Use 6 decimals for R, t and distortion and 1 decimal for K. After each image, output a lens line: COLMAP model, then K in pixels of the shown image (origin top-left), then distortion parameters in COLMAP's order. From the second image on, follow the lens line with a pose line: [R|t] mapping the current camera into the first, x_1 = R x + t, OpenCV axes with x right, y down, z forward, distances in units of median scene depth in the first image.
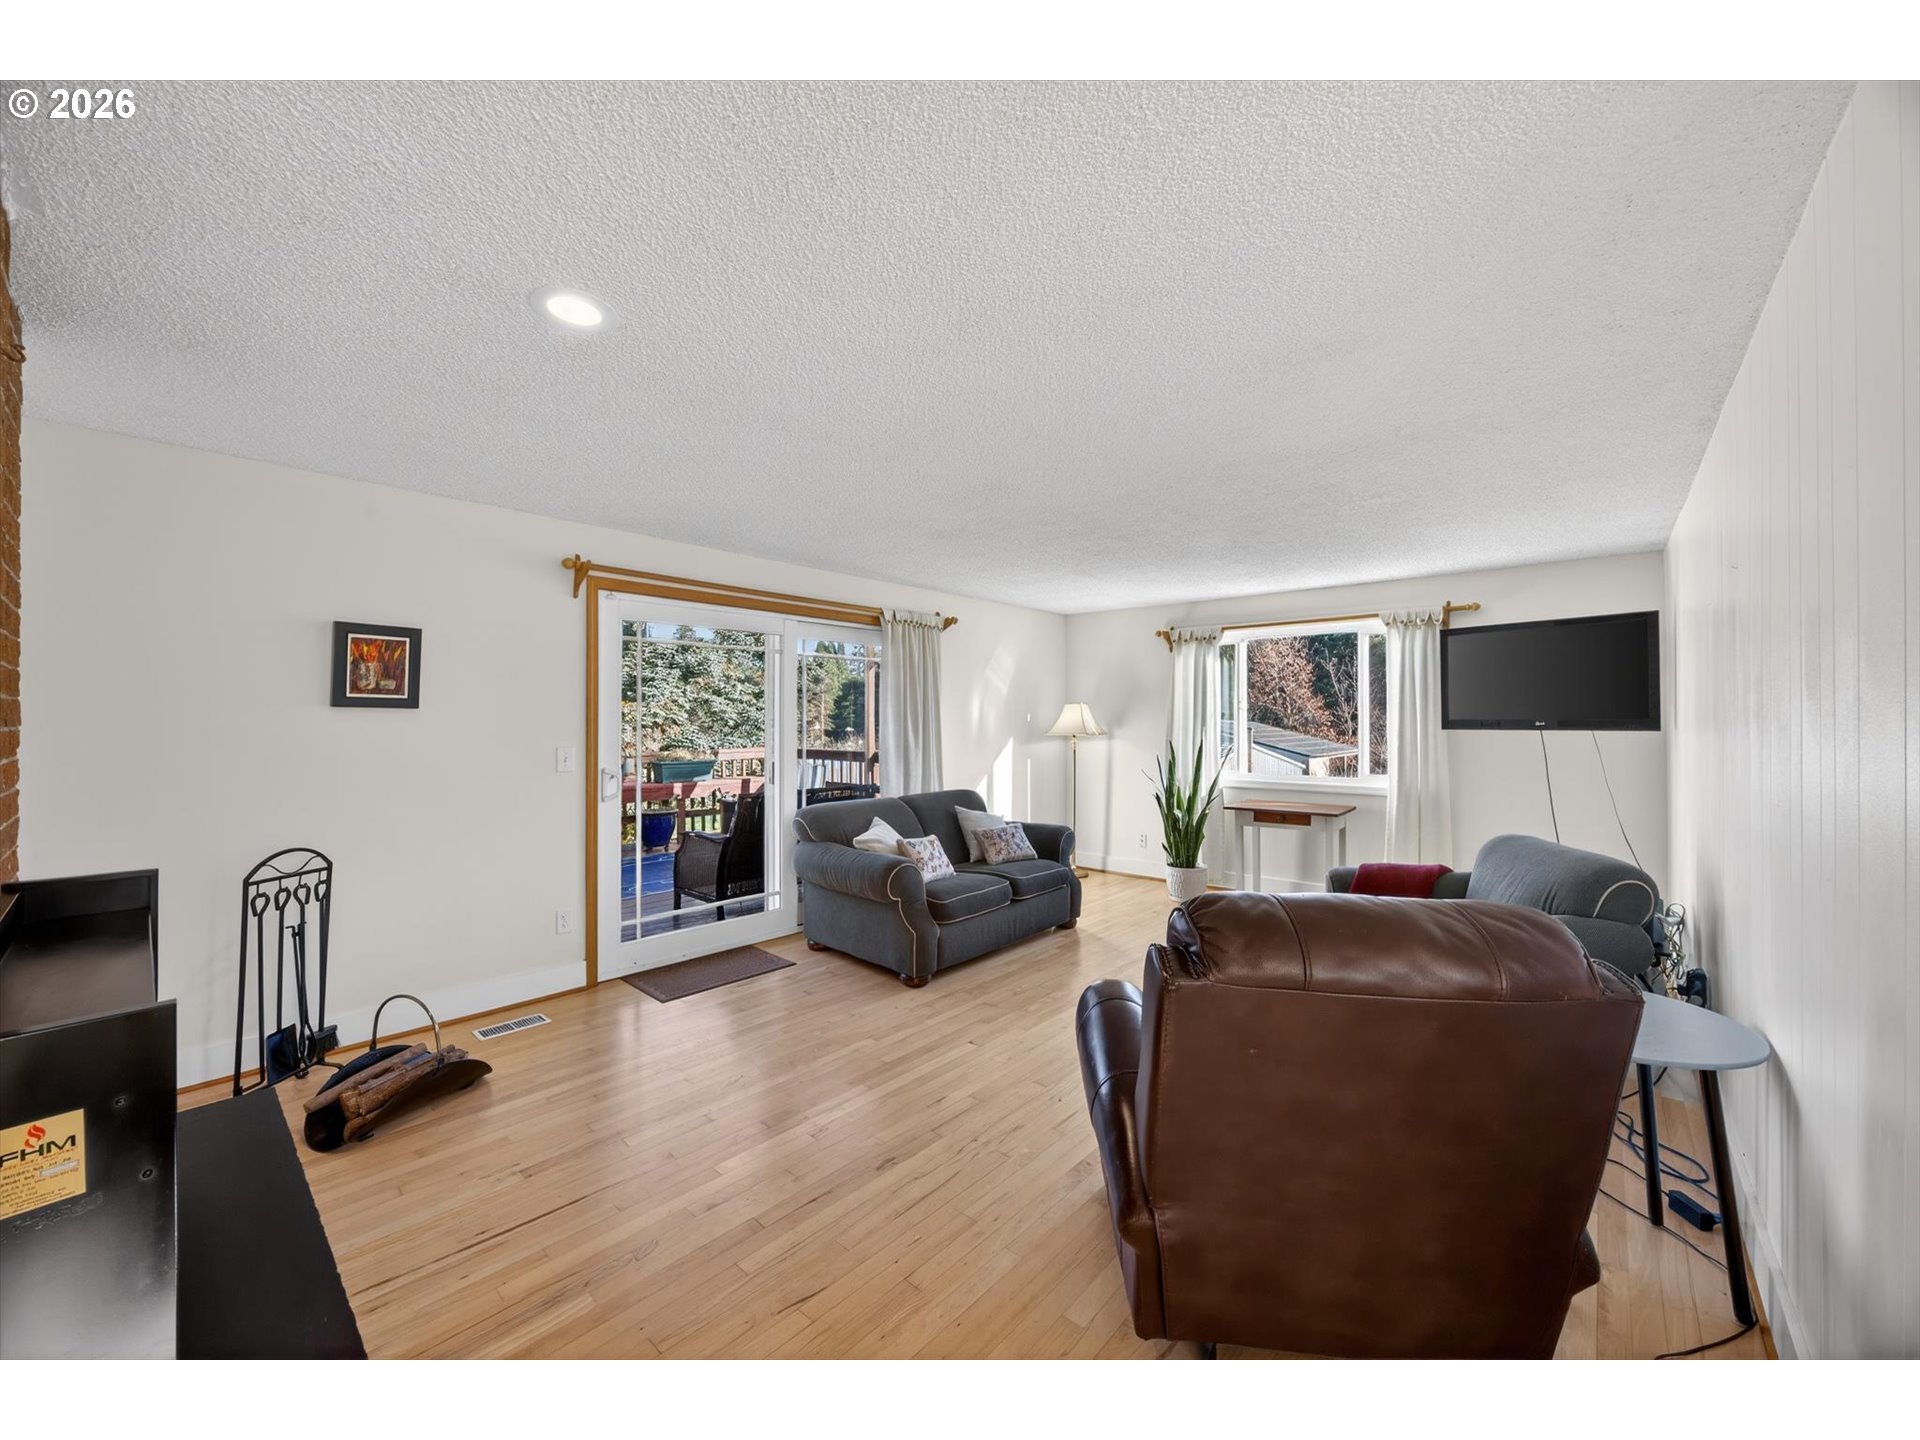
lens RADIAL K [[740.4, 0, 960.0], [0, 740.4, 720.0], [0, 0, 1]] dist [-0.000309, -0.000291]
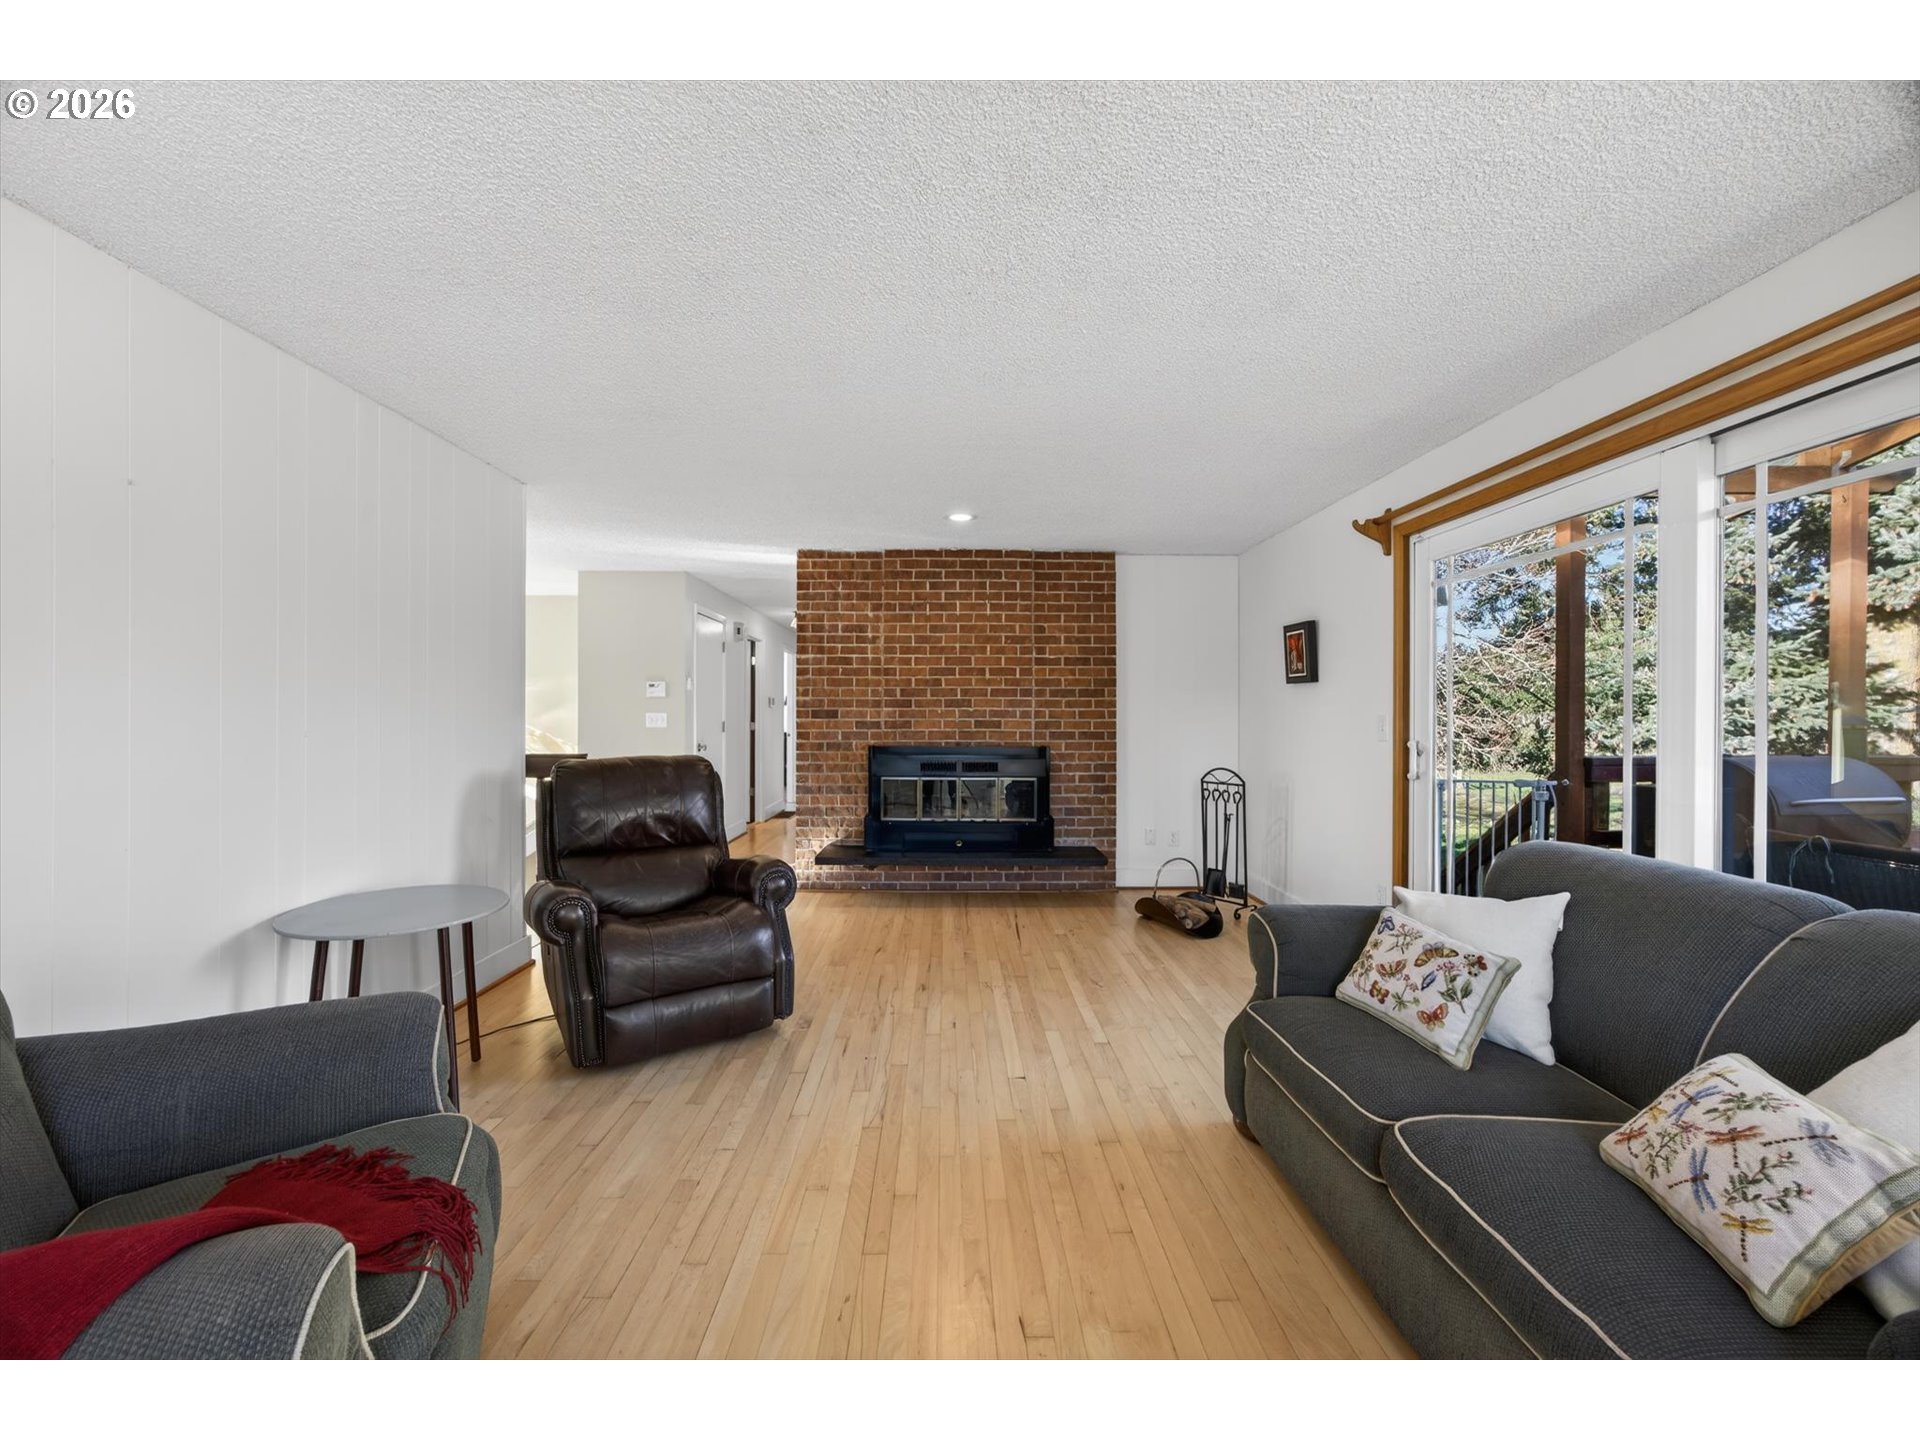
lens RADIAL K [[740.4, 0, 960.0], [0, 740.4, 720.0], [0, 0, 1]] dist [-0.000309, -0.000291]
pose [[-0.743948, -0.000202, -0.668237, 0.526778], [-0.000089, 1.000000, -0.000203, 0.043298], [0.668237, -0.000092, -0.743948, 1.361353]]
